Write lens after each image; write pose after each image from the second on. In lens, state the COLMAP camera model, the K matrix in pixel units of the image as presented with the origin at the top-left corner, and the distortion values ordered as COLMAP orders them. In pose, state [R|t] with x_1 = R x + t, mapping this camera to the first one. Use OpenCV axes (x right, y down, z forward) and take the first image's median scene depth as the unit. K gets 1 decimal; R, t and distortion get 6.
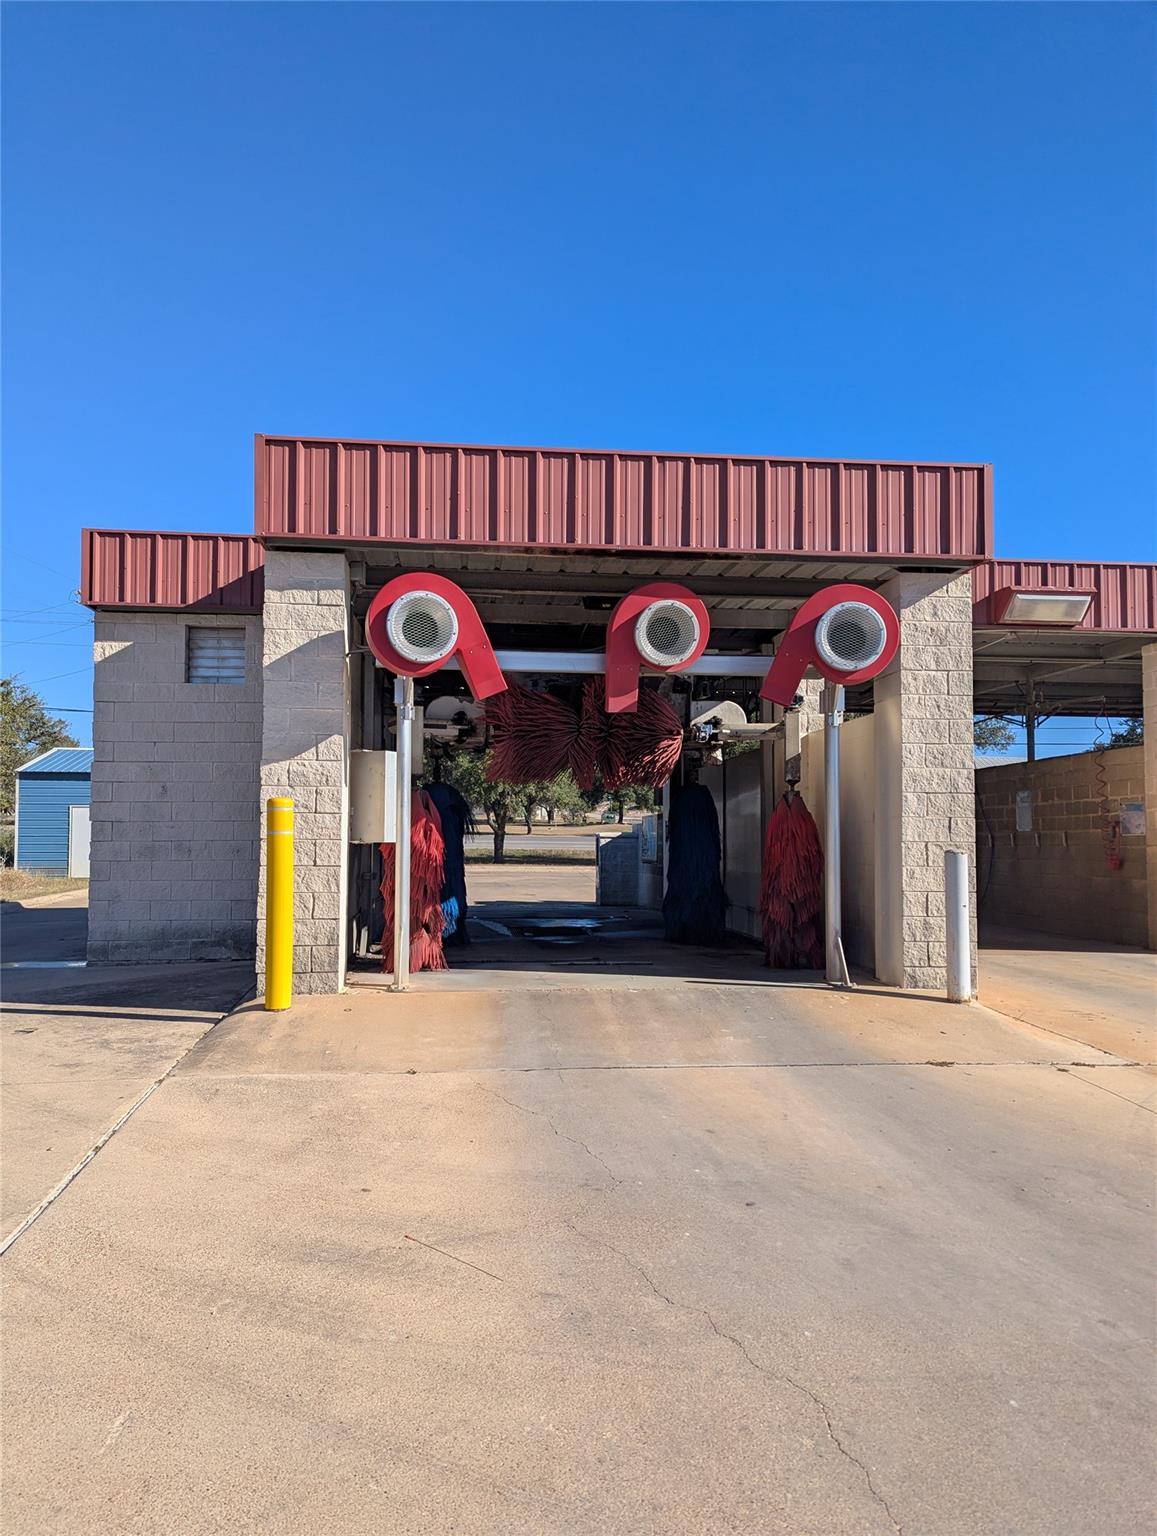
lens RADIAL K [[1083.5, 0, 566.4], [0, 1083.5, 766.7], [0, 0, 1]] dist [0.073141, -0.057051]
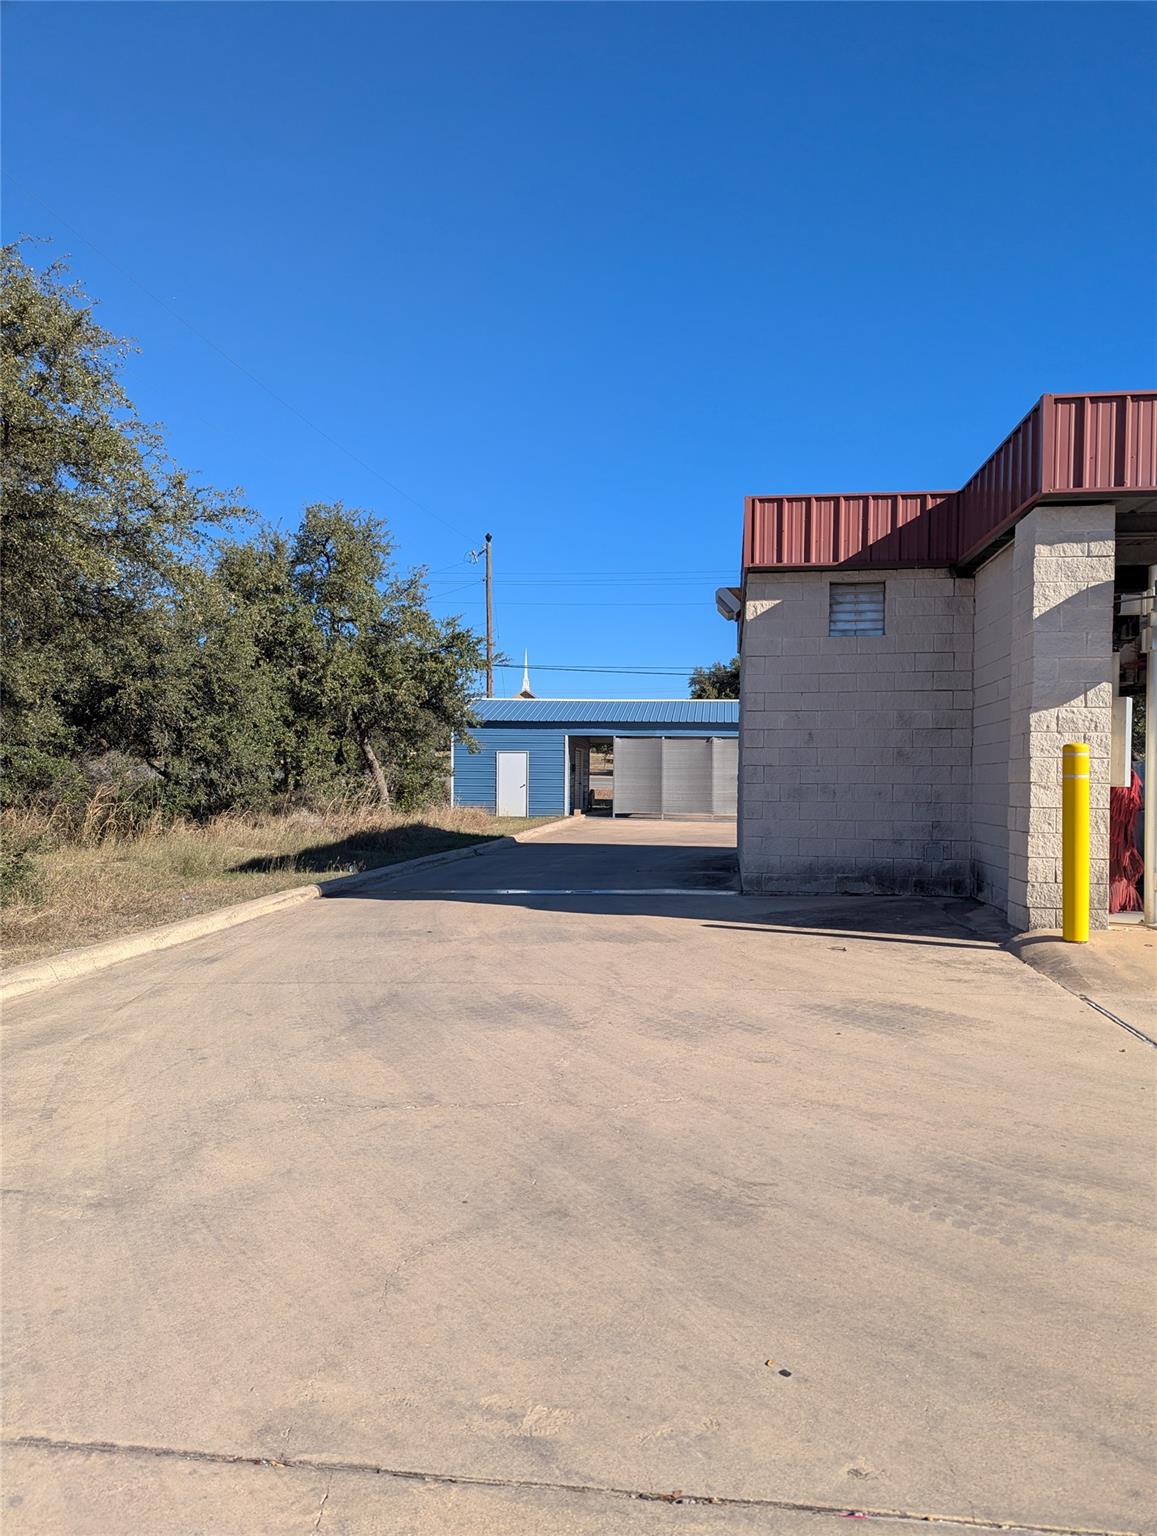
lens RADIAL K [[1083.5, 0, 578.0], [0, 1083.5, 770.9], [0, 0, 1]] dist [0.073141, -0.057051]
pose [[0.975291, 0.004448, -0.220880, -0.360824], [0.007247, 0.998615, 0.052112, -0.002692], [0.220806, -0.052425, 0.973908, -0.102688]]
